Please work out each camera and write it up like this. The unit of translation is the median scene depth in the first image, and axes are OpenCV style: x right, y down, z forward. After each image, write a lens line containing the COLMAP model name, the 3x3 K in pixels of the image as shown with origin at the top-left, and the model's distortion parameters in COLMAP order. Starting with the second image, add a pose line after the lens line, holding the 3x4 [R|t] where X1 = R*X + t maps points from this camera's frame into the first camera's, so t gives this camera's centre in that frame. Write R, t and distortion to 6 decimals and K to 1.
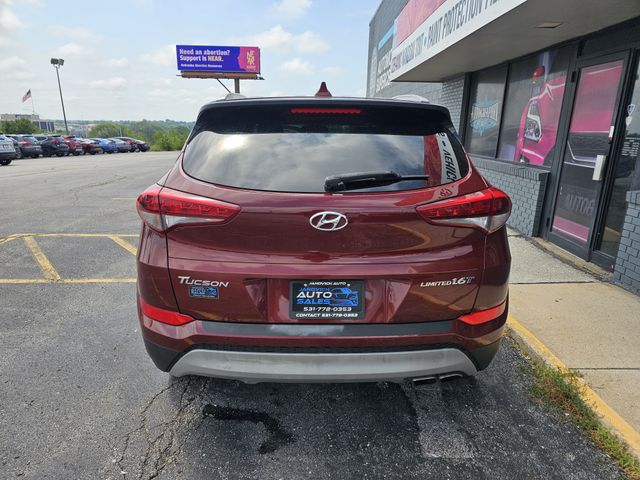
lens RADIAL K [[429.8, 0, 313.2], [0, 429.8, 247.4], [0, 0, 1]] dist [0.056331, -0.051349]
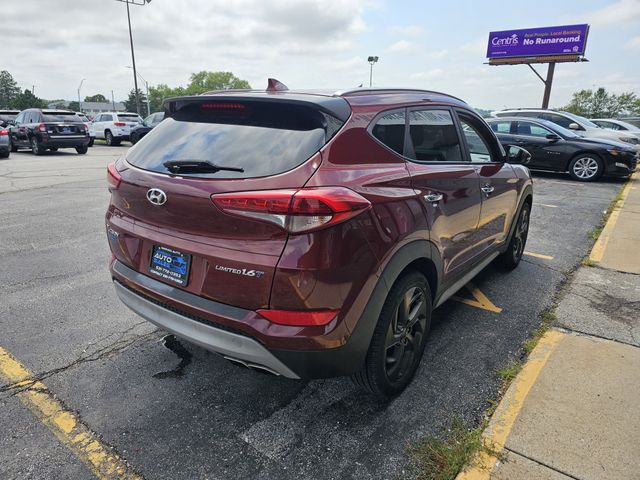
lens RADIAL K [[429.8, 0, 309.2], [0, 429.8, 237.5], [0, 0, 1]] dist [0.056331, -0.051349]
pose [[0.785414, 0.175907, -0.593449, 0.364763], [-0.174927, 0.982764, 0.059794, -0.031672], [0.593738, 0.056847, 0.802648, 0.092482]]
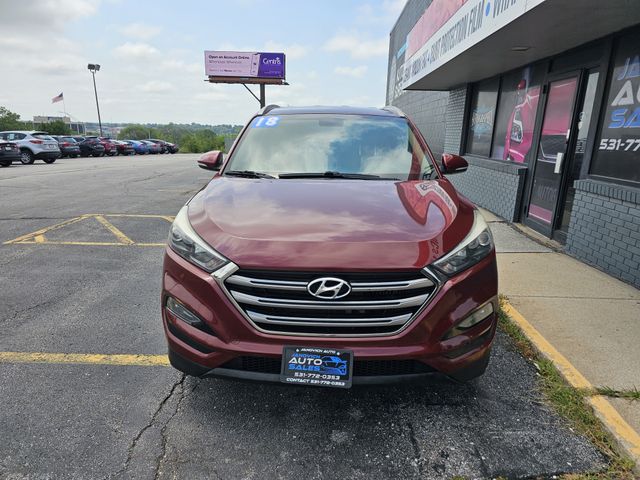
lens RADIAL K [[429.8, 0, 318.8], [0, 429.8, 245.8], [0, 0, 1]] dist [0.056331, -0.051349]
pose [[0.999213, 0.017266, -0.035724, 0.017198], [-0.017707, 0.999770, -0.012086, 0.072910], [0.035507, 0.012709, 0.999289, -0.236168]]
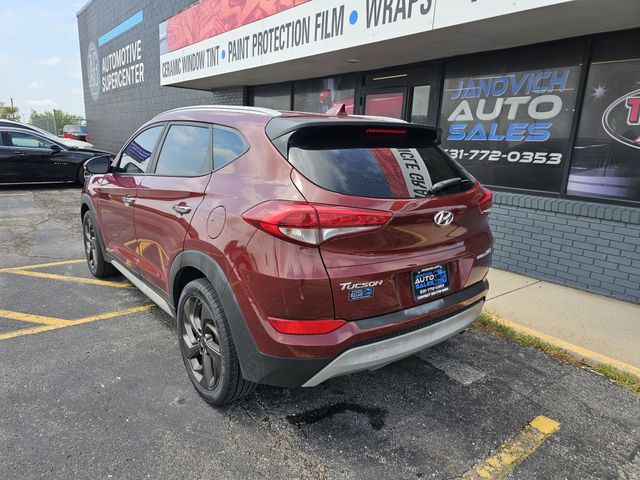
lens RADIAL K [[429.8, 0, 313.8], [0, 429.8, 239.8], [0, 0, 1]] dist [0.056331, -0.051349]
pose [[0.796047, -0.124461, 0.592300, -0.343132], [0.137870, 0.990189, 0.022774, -0.026109], [-0.589323, 0.063531, 0.805396, 0.061892]]
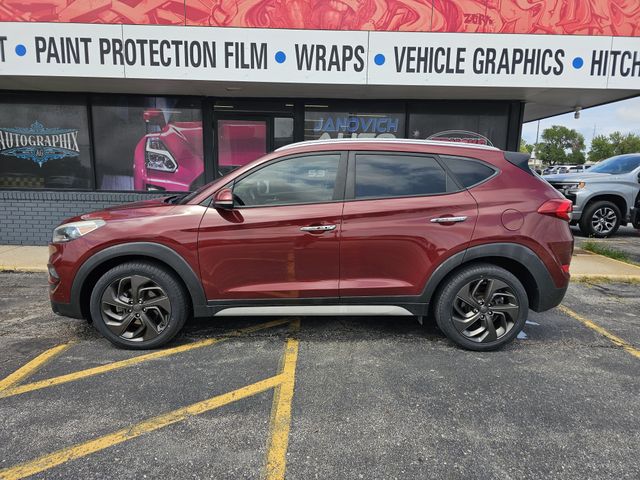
lens RADIAL K [[429.8, 0, 319.8], [0, 429.8, 246.2], [0, 0, 1]] dist [0.056331, -0.051349]
pose [[-0.011626, -0.190933, 0.981534, -0.809358], [0.248368, 0.950287, 0.187796, -0.204102], [-0.968596, 0.245965, 0.036374, 0.728409]]
